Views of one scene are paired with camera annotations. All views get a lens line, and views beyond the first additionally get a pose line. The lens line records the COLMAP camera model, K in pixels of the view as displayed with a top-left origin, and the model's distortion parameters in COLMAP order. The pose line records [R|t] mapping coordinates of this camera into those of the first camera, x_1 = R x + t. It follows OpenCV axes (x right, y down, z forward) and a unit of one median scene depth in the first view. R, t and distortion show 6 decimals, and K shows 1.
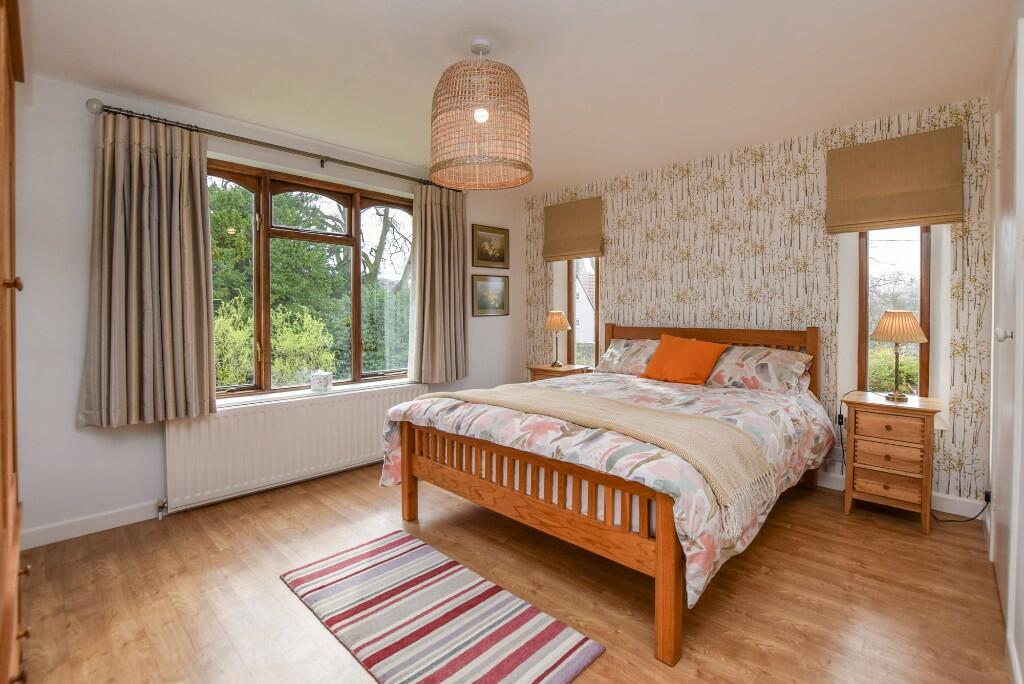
lens RADIAL K [[470.6, 0, 509.4], [0, 470.6, 324.6], [0, 0, 1]] dist [-0.014088, 0.000235]
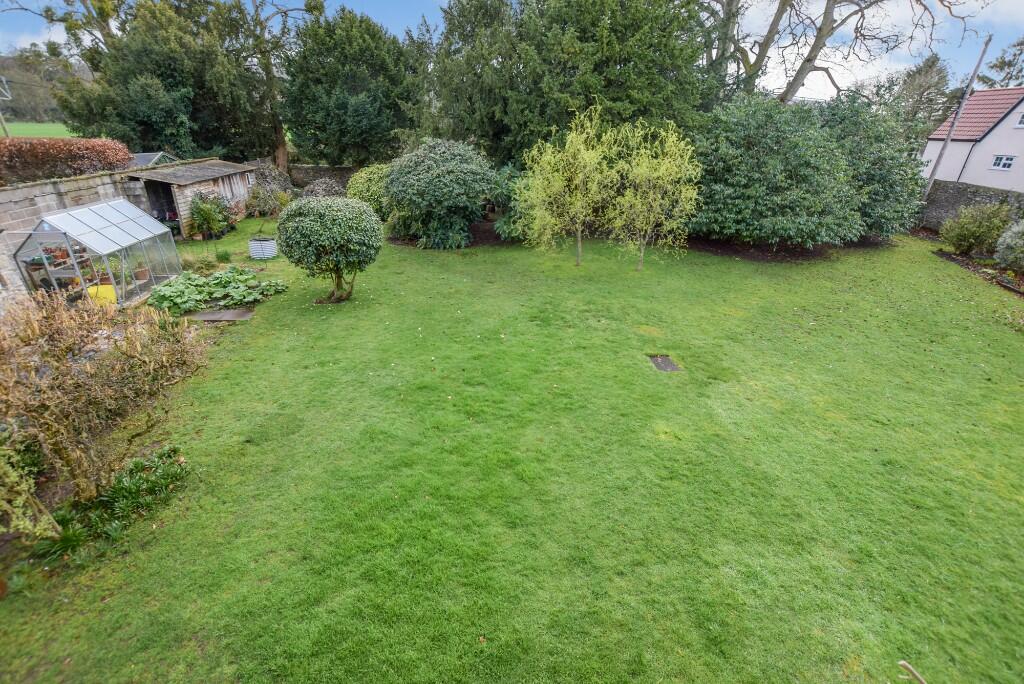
lens RADIAL K [[470.6, 0, 509.4], [0, 470.6, 324.6], [0, 0, 1]] dist [-0.014088, 0.000235]
pose [[0.778506, 0.267433, -0.567810, -0.096097], [-0.046619, 0.926819, 0.372604, -0.003004], [0.625904, -0.263604, 0.734001, 0.154495]]
